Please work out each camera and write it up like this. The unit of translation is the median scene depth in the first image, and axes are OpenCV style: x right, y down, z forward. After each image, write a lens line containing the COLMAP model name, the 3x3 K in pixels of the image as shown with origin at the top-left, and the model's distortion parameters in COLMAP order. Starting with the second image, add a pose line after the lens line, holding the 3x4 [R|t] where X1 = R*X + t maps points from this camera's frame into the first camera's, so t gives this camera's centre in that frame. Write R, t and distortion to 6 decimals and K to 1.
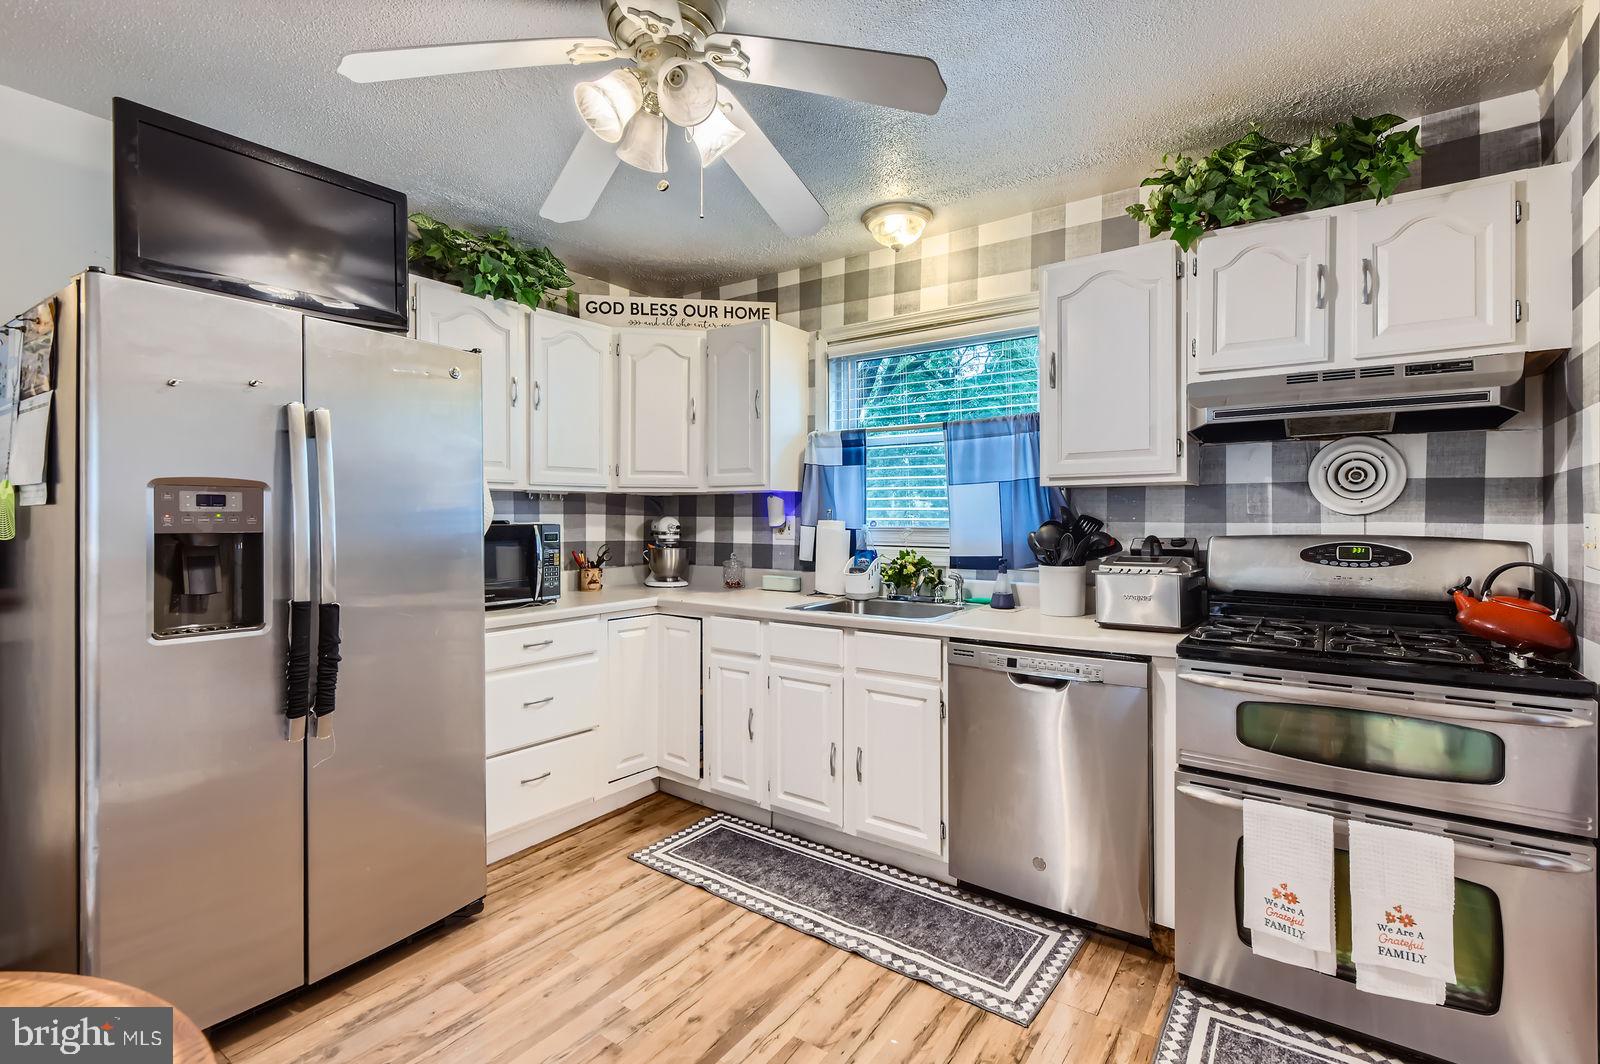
lens RADIAL K [[733.4, 0, 808.8], [0, 733.4, 518.6], [0, 0, 1]] dist [0.001078, 0.000082]
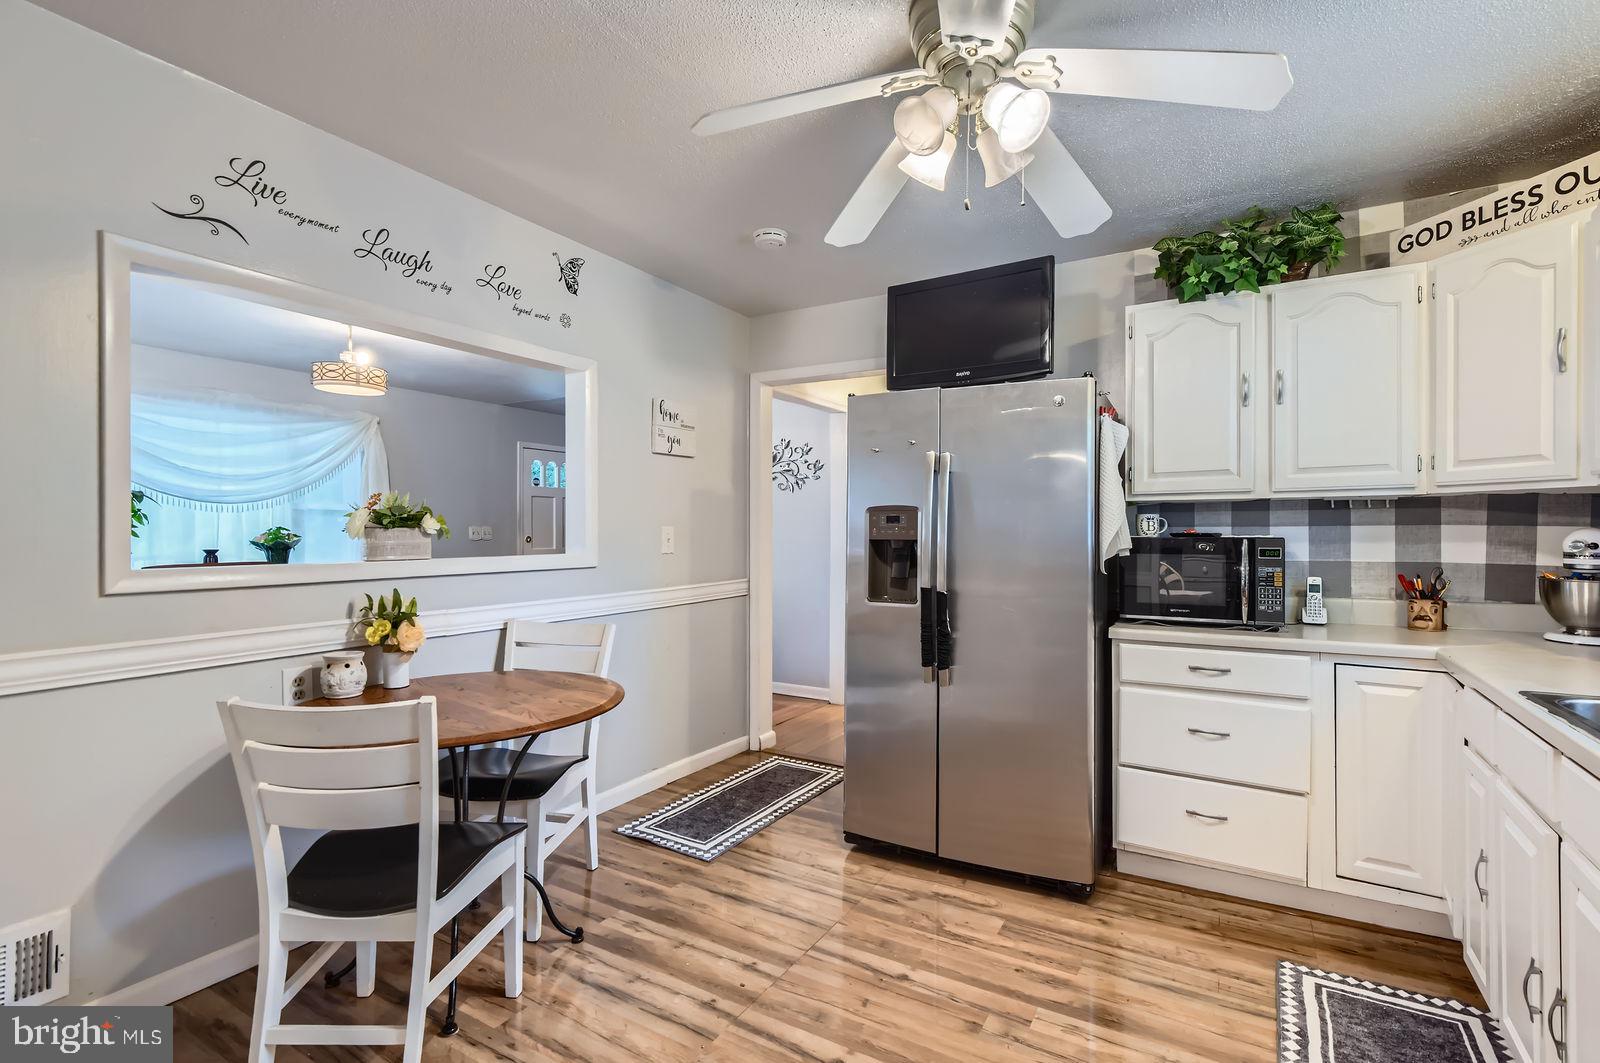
lens RADIAL K [[747.2, 0, 811.8], [0, 747.2, 535.7], [0, 0, 1]] dist [-0.000569, -0.000365]
pose [[0.076583, 0.004934, -0.997051, 0.549049], [-0.000869, 0.999988, 0.004882, 0.001848], [0.997063, 0.000492, 0.076586, 0.468944]]
